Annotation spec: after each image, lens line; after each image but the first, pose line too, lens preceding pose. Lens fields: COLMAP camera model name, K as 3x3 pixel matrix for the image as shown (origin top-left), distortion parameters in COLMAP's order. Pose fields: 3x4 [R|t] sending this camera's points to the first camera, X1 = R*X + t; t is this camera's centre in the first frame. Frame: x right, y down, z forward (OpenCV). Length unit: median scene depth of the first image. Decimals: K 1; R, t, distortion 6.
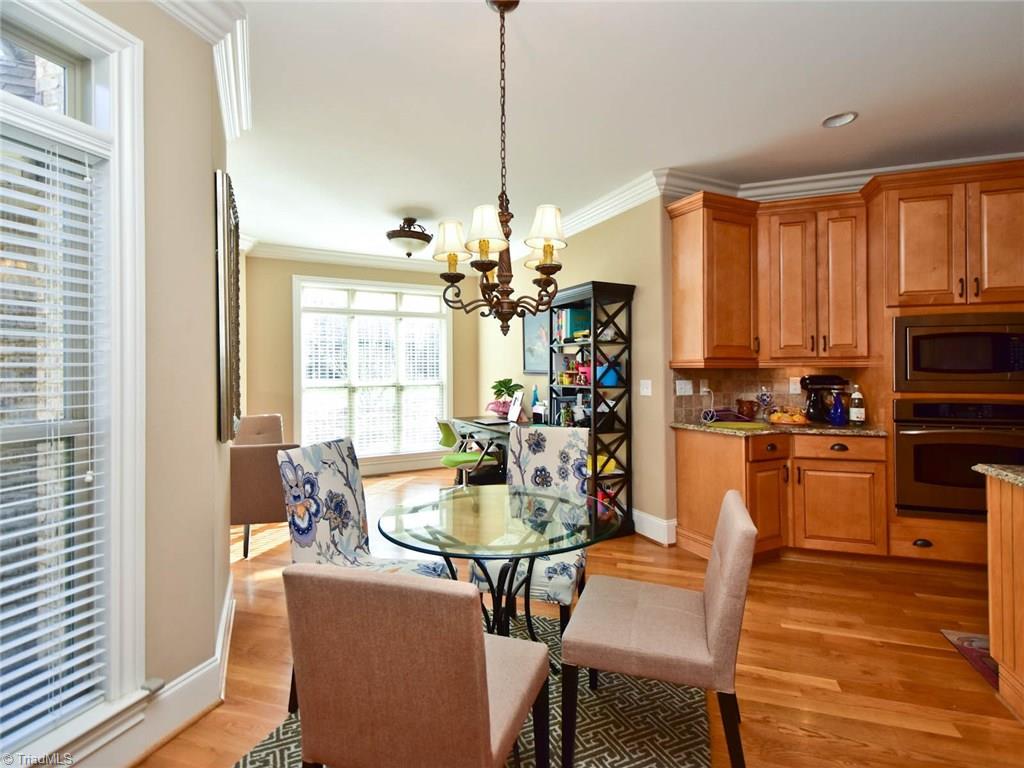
lens RADIAL K [[494.0, 0, 525.6], [0, 494.0, 366.3], [0, 0, 1]] dist [0.011378, -0.000429]
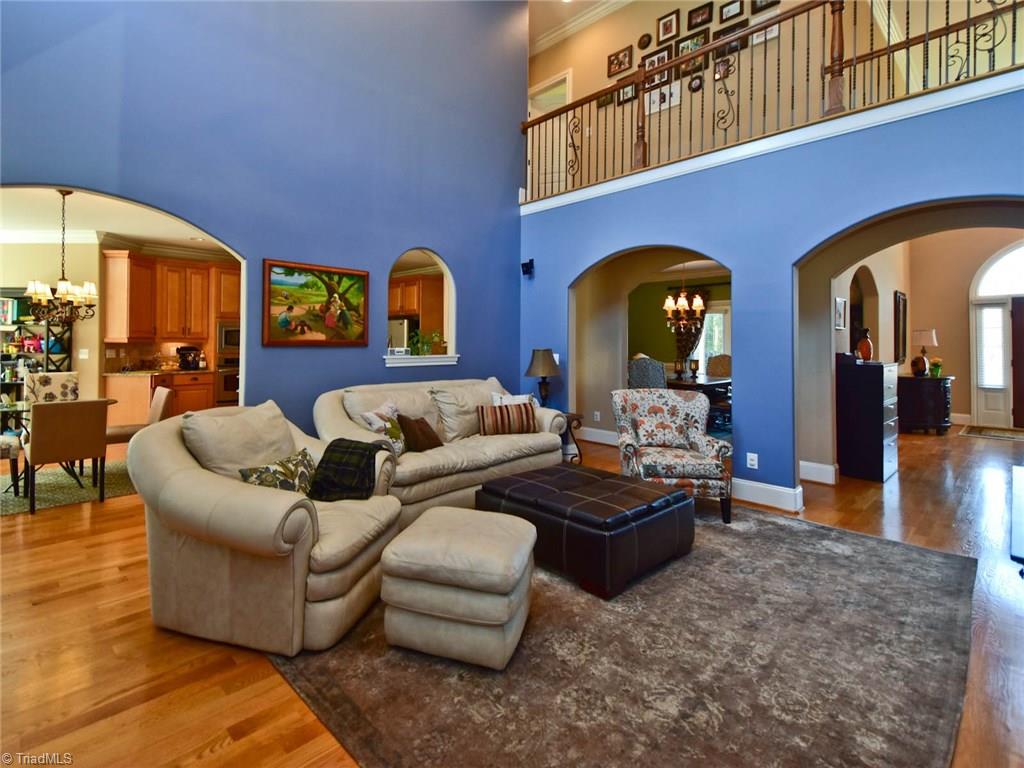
lens RADIAL K [[483.0, 0, 453.4], [0, 483.0, 340.9], [0, 0, 1]] dist [0.005122, 0.000216]
pose [[0.494564, 0.012458, 0.869052, -0.652485], [-0.016668, 0.999849, -0.004847, -0.015430], [-0.868981, -0.012088, 0.494697, -1.035854]]
